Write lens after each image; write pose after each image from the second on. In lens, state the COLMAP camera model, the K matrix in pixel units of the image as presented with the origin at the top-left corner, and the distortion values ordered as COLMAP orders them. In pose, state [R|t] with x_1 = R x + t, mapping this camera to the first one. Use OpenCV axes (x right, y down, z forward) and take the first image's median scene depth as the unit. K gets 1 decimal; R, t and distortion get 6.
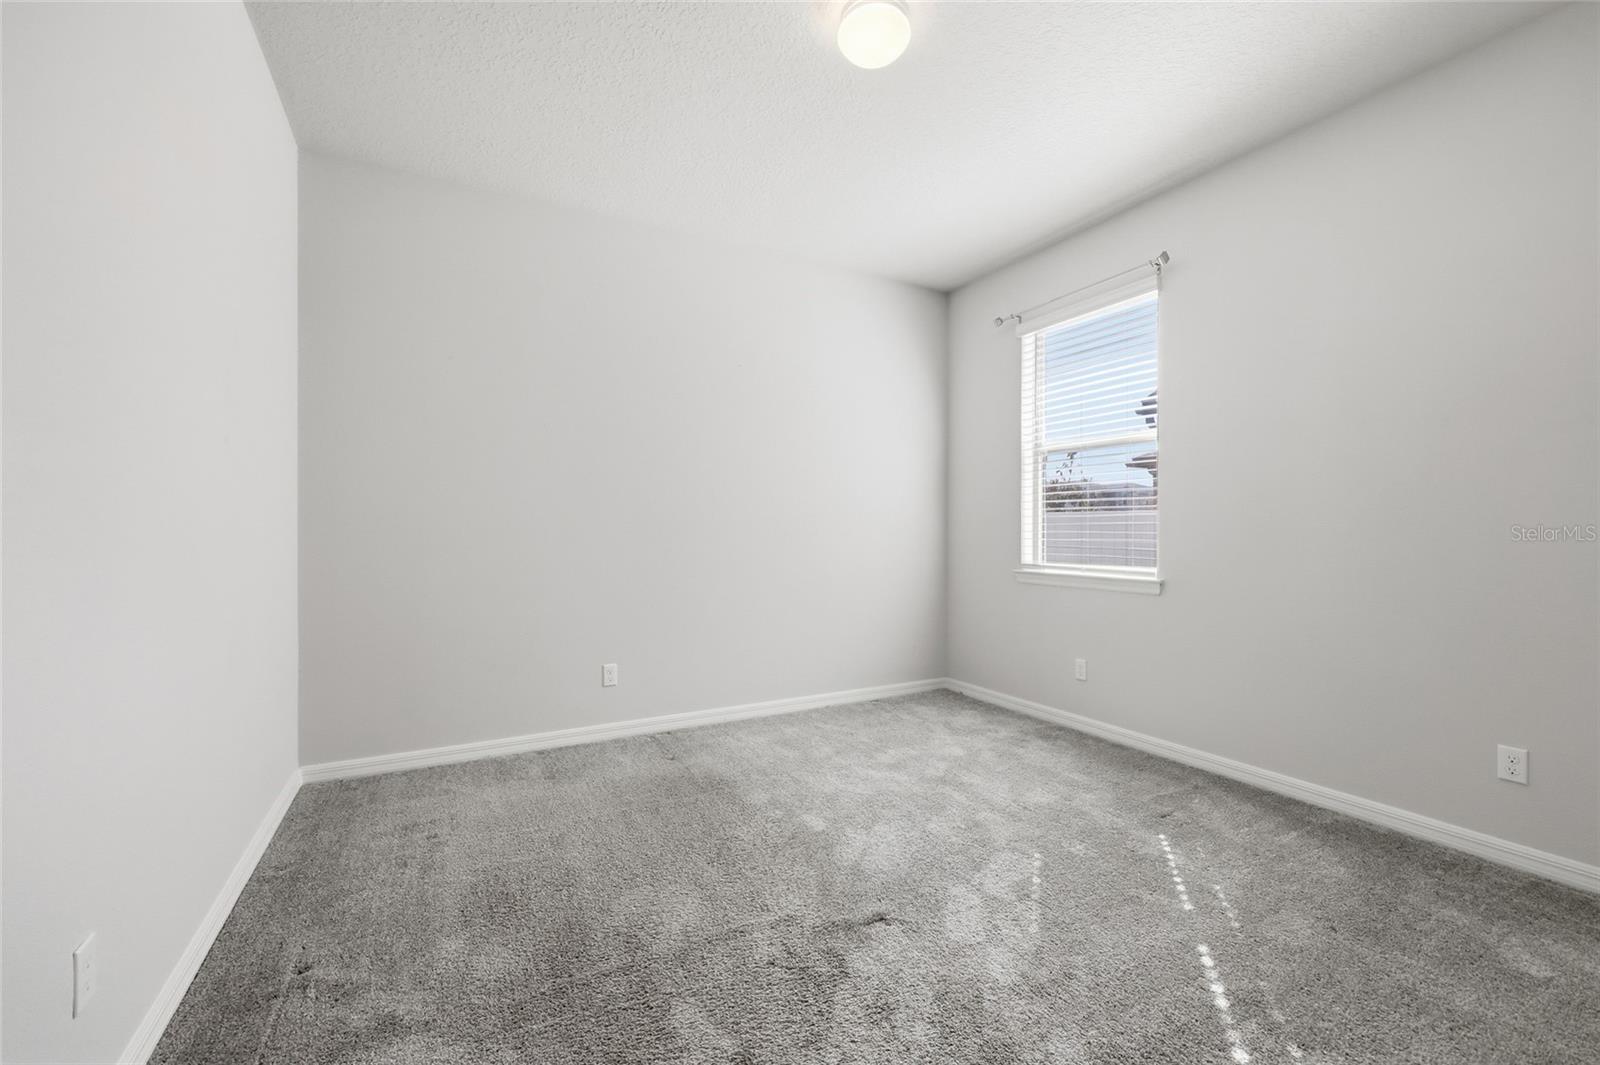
lens RADIAL K [[647.4, 0, 787.6], [0, 647.4, 530.2], [0, 0, 1]] dist [-0.004526, 0.002966]
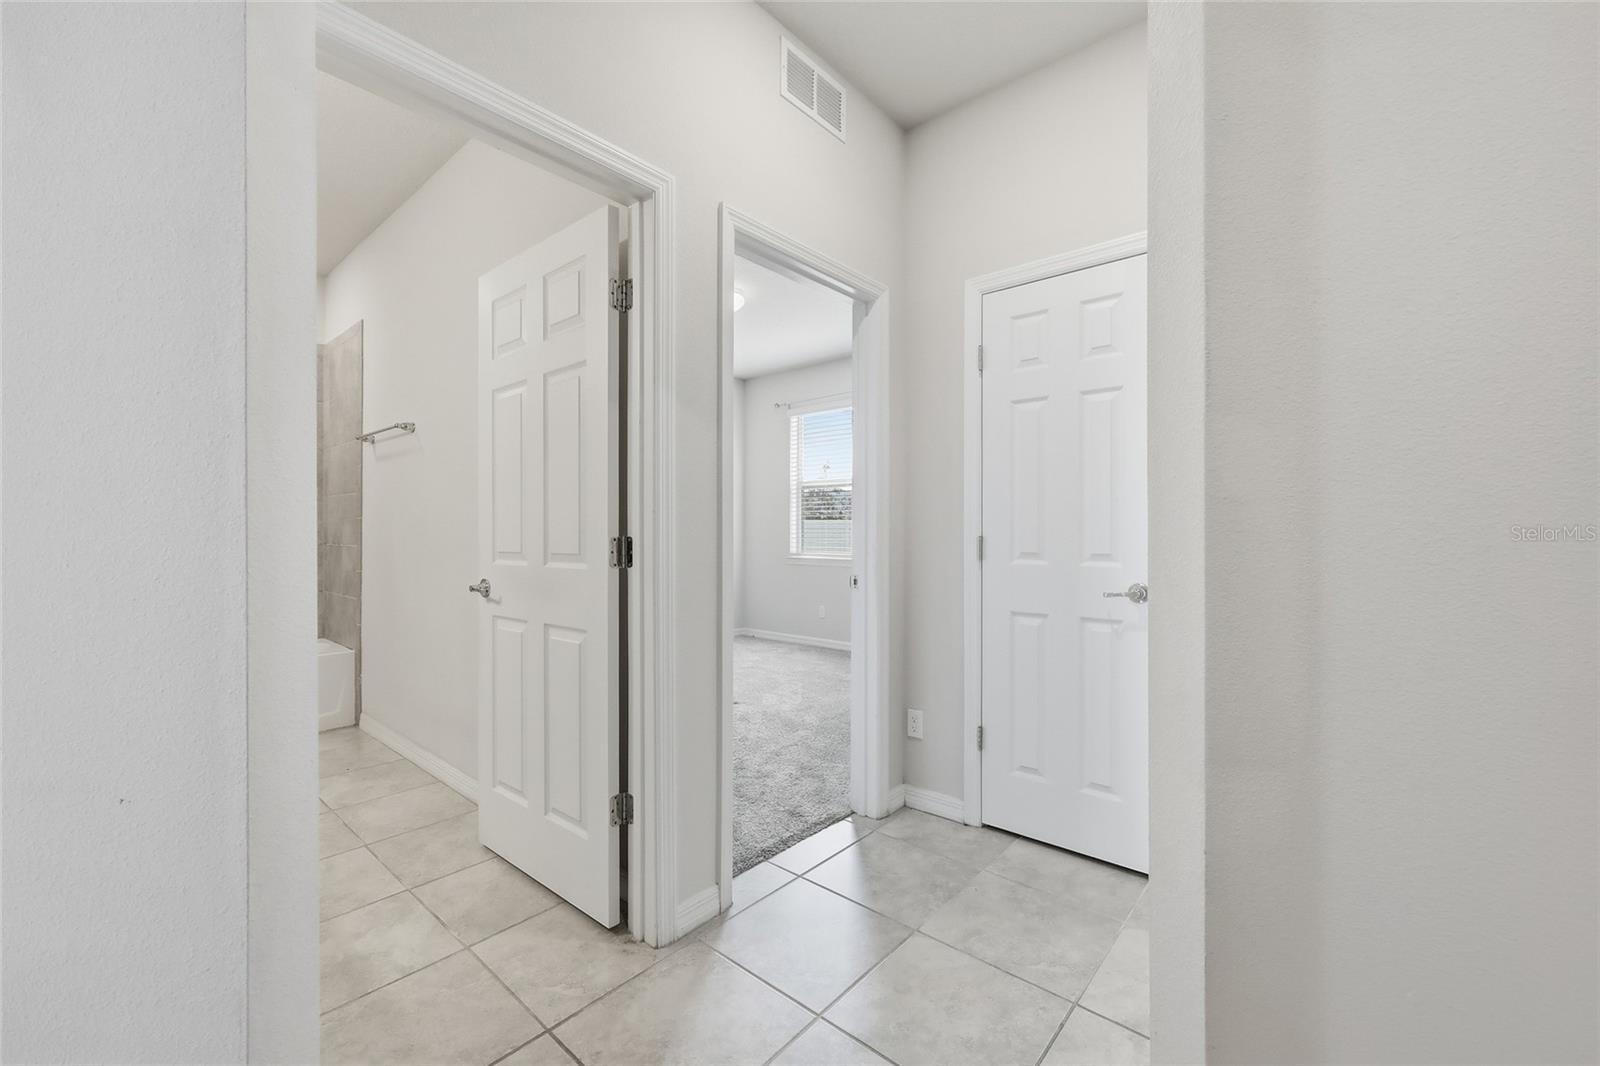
lens RADIAL K [[647.4, 0, 797.4], [0, 647.4, 533.5], [0, 0, 1]] dist [-0.004526, 0.002966]
pose [[0.933518, -0.000586, 0.358530, -0.225711], [0.001831, 0.999993, -0.003134, 0.007853], [-0.358526, 0.003582, 0.933513, -0.580787]]
